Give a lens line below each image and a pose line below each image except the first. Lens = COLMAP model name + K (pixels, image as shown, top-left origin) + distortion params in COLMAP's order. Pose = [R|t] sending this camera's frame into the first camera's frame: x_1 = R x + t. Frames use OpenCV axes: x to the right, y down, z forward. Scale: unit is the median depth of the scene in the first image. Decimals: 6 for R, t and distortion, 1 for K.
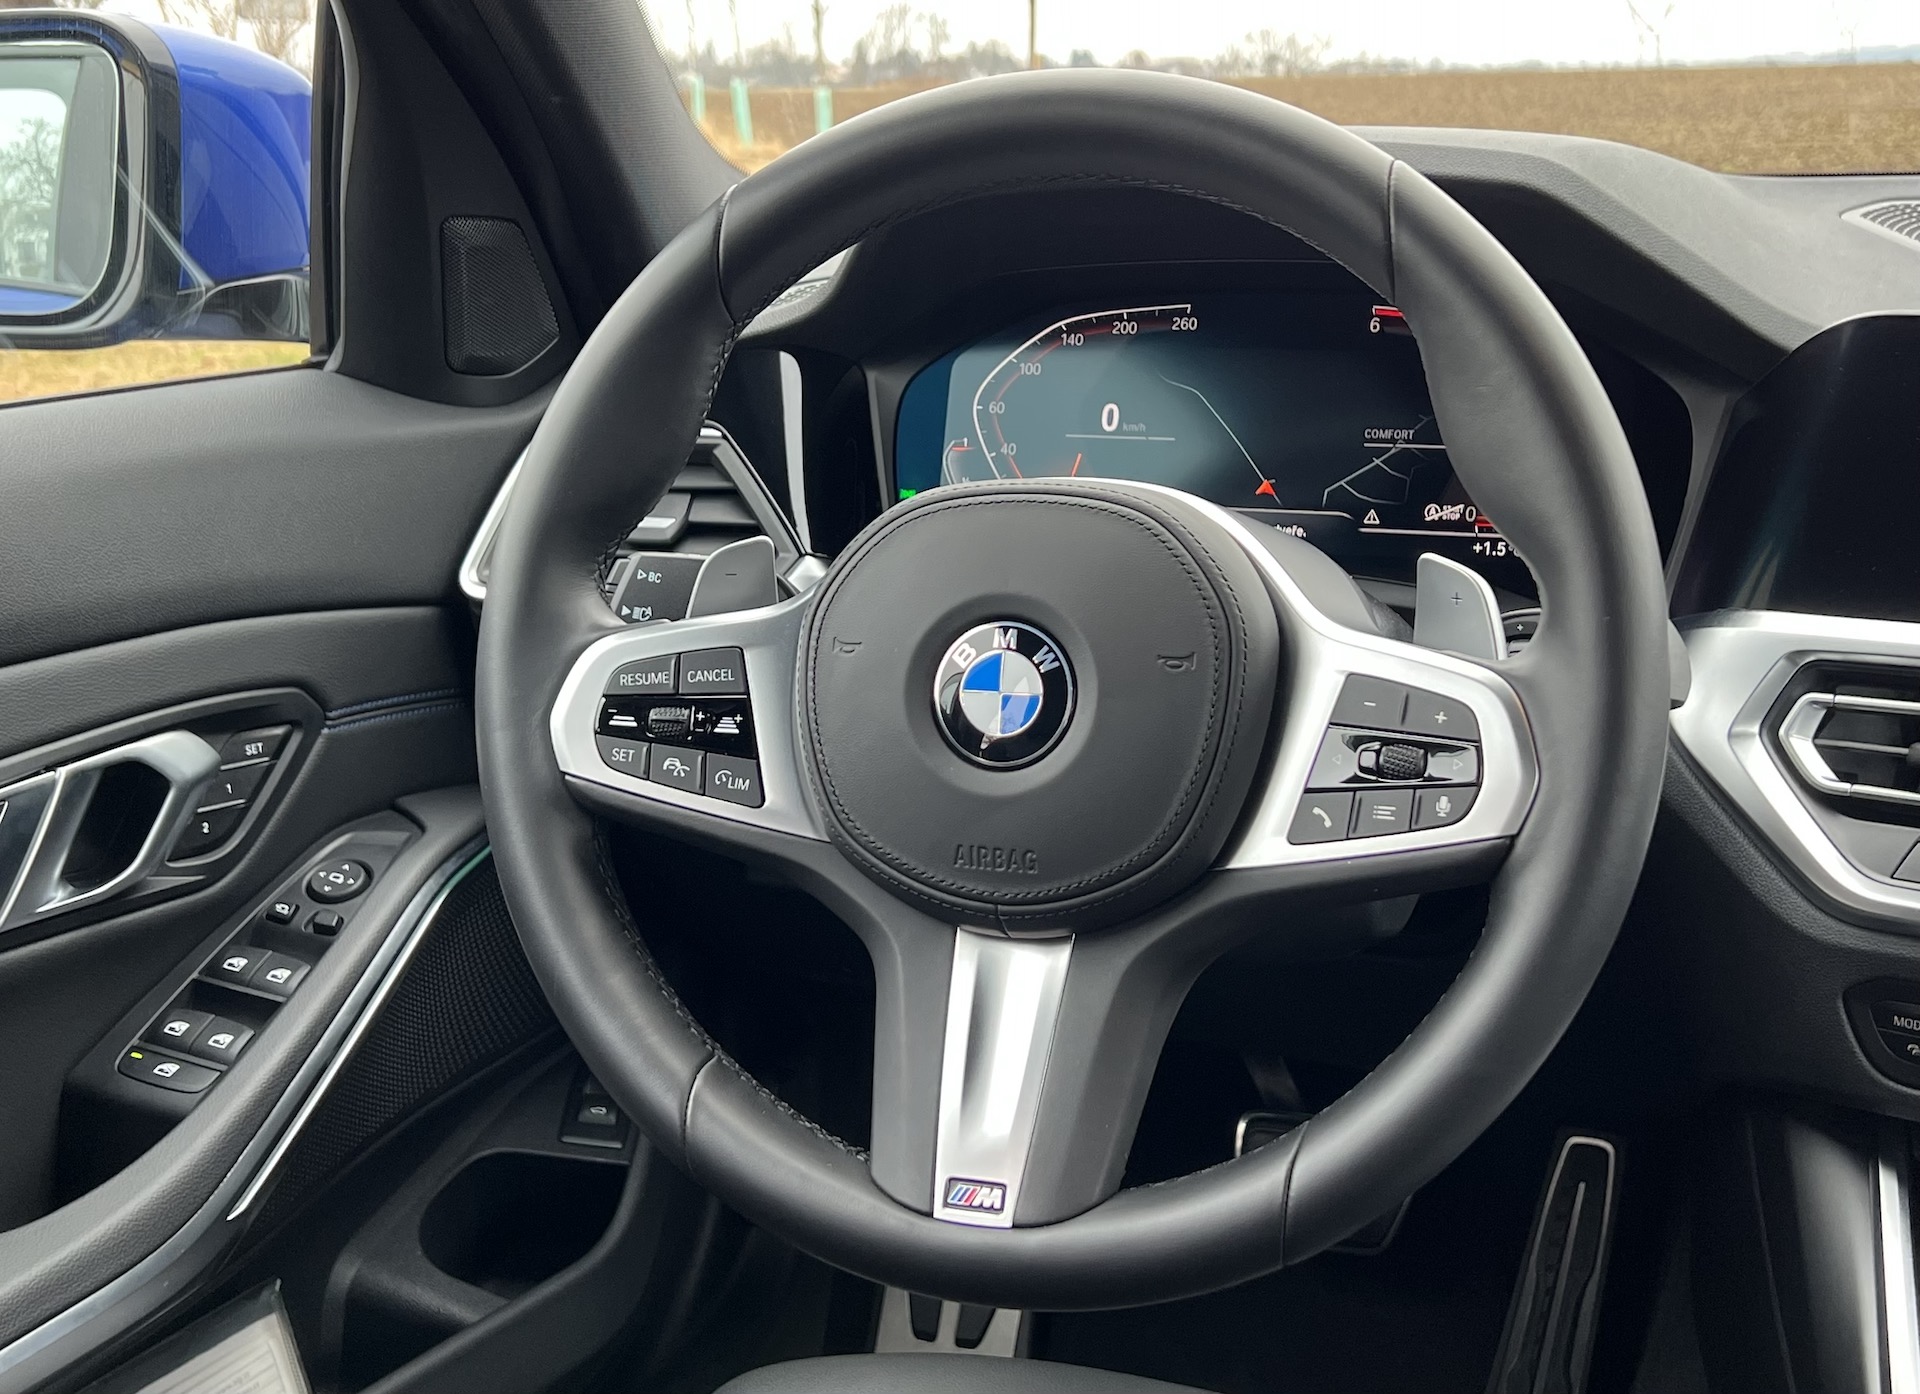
lens RADIAL K [[2289.3, 0, 965.6], [0, 2289.3, 691.1], [0, 0, 1]] dist [0.077546, 0.000000]
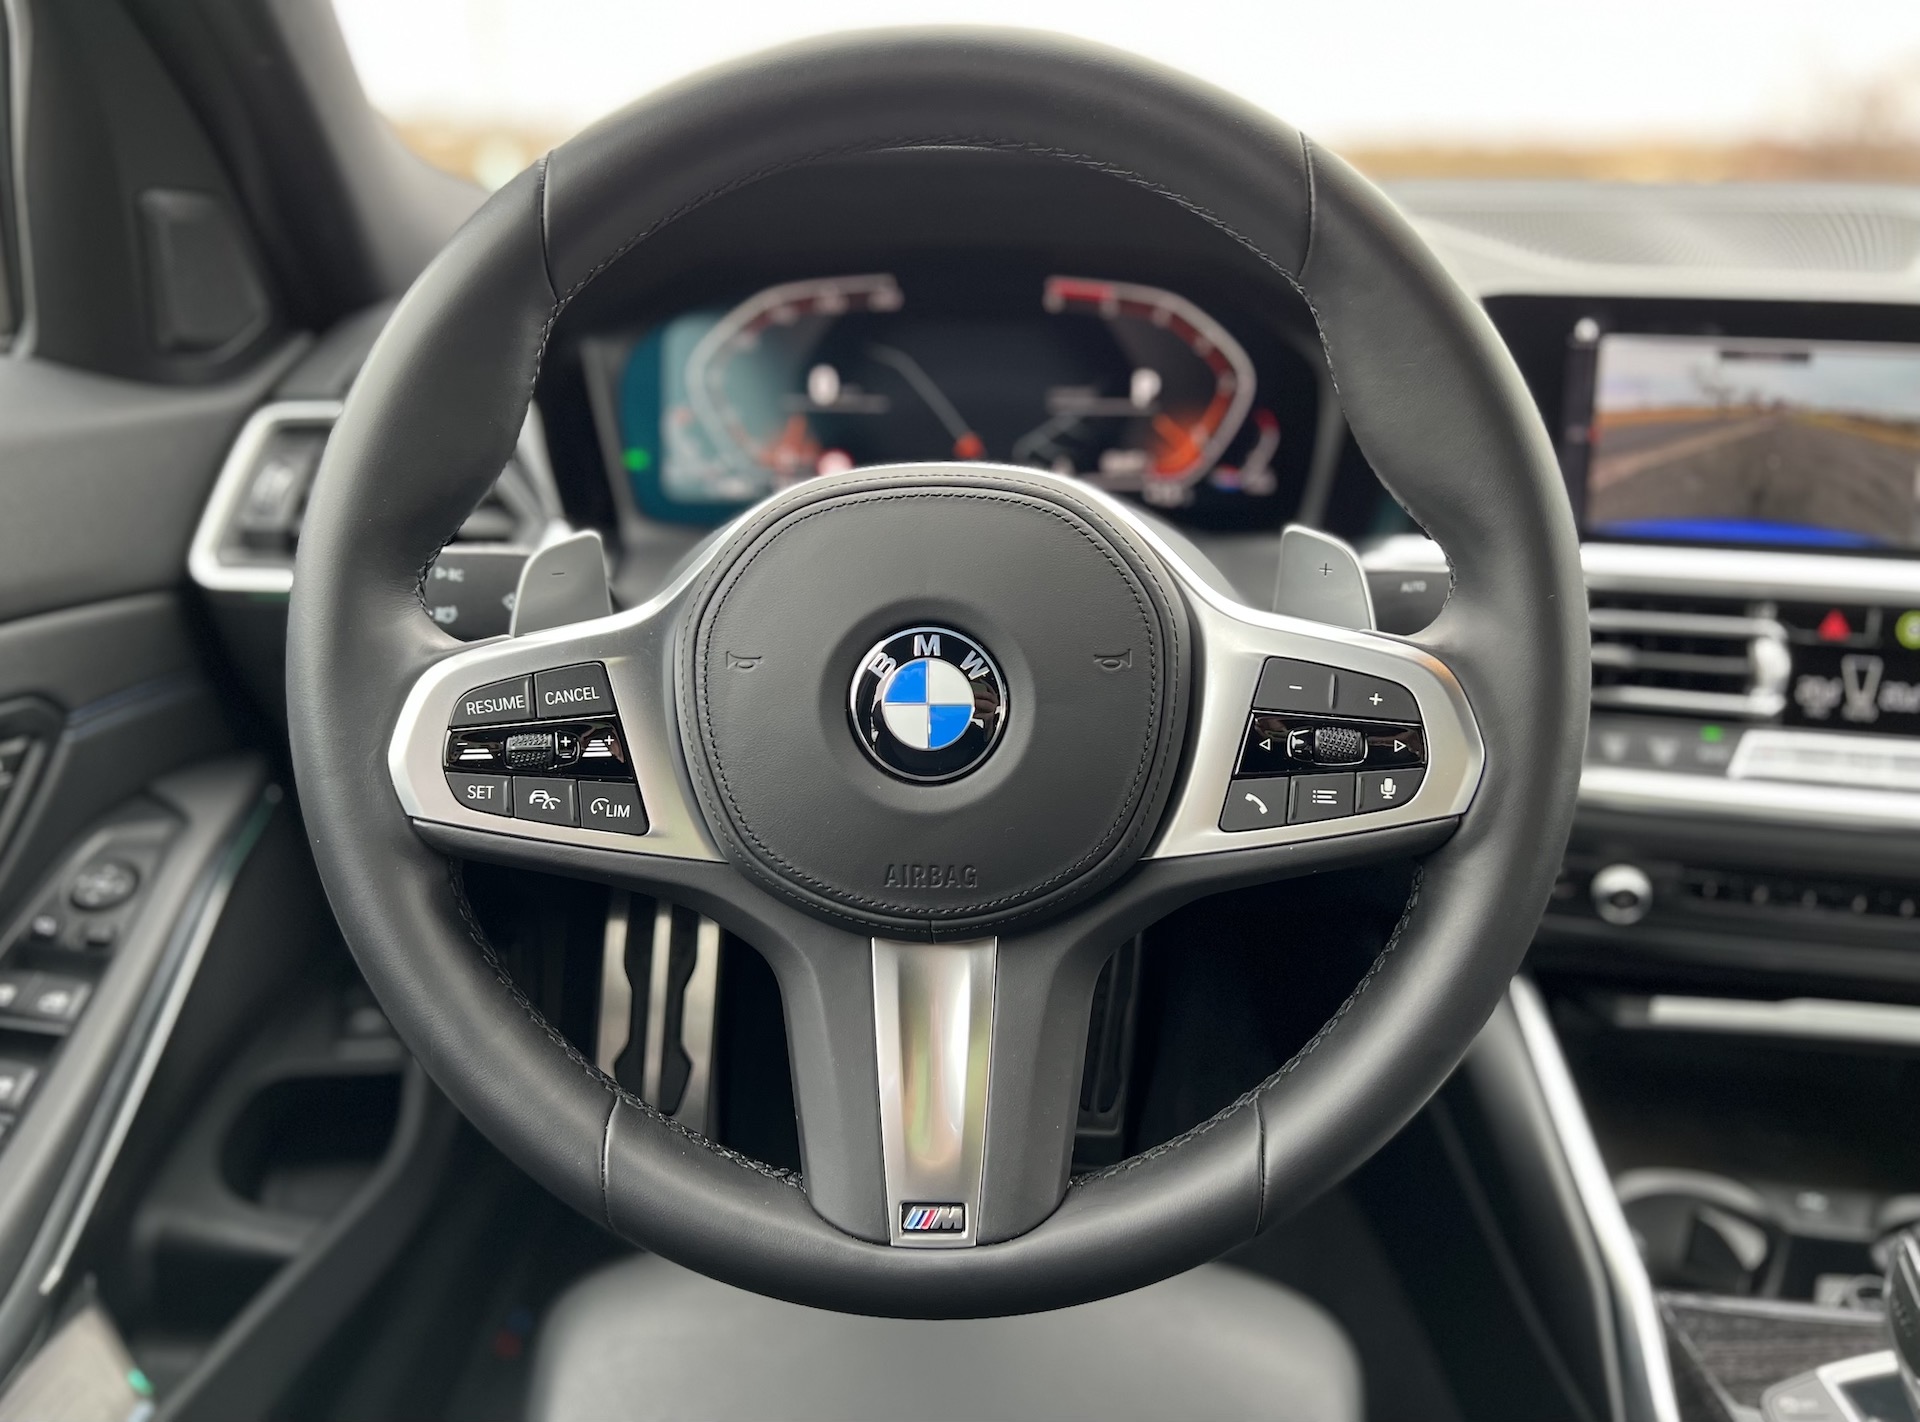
lens RADIAL K [[1443.2, 0, 960.8], [0, 1443.2, 709.1], [0, 0, 1]] dist [0.021443, -0.030550]
pose [[0.947687, -0.091106, 0.305923, -0.135772], [0.054908, 0.990645, 0.124929, -0.062435], [-0.314443, -0.101596, 0.943824, 0.389968]]
